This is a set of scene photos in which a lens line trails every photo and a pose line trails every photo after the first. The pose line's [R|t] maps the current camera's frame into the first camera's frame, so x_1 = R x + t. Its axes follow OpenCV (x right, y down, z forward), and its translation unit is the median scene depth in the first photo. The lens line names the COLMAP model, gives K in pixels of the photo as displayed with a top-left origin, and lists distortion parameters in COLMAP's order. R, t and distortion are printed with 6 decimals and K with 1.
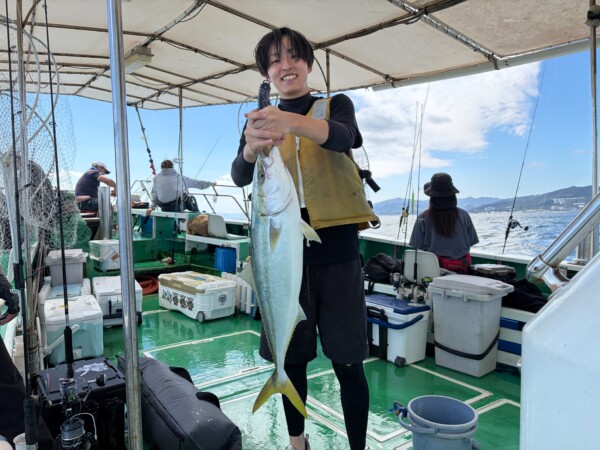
lens RADIAL K [[457.0, 0, 300.0], [0, 457.0, 218.5], [0, 0, 1]] dist [0.035214, -0.021183]
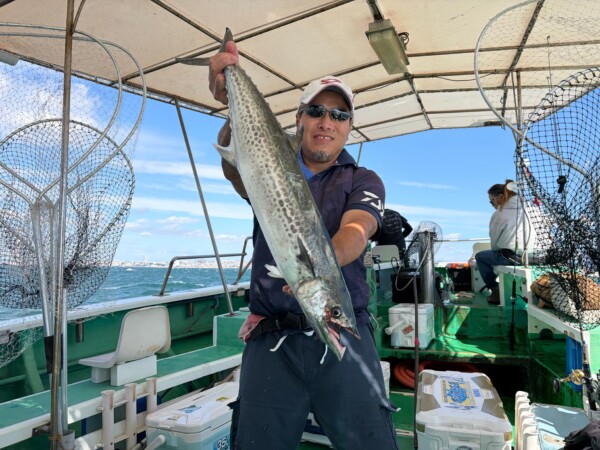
lens RADIAL K [[457.0, 0, 297.7], [0, 457.0, 224.1], [0, 0, 1]] dist [0.035214, -0.021183]
pose [[0.523326, -0.073196, -0.848983, 0.158782], [-0.013902, 0.995438, -0.094392, -0.012079], [0.852019, 0.061200, 0.519921, 0.604479]]
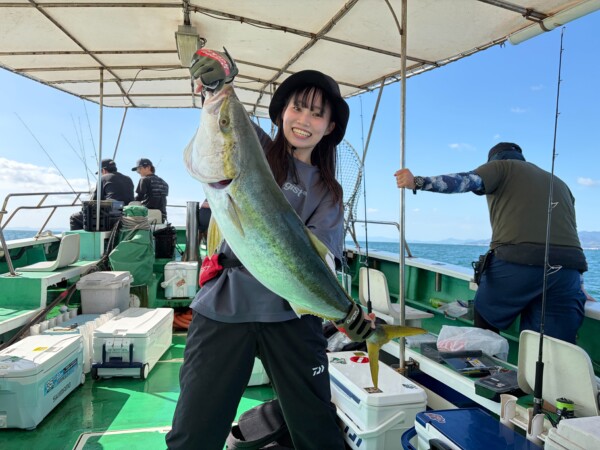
lens RADIAL K [[457.0, 0, 296.3], [0, 457.0, 217.6], [0, 0, 1]] dist [0.035214, -0.021183]
pose [[0.909271, 0.022942, -0.415571, 0.185678], [-0.042576, 0.998369, -0.038042, -0.017949], [0.414021, 0.052284, 0.908765, 0.391286]]
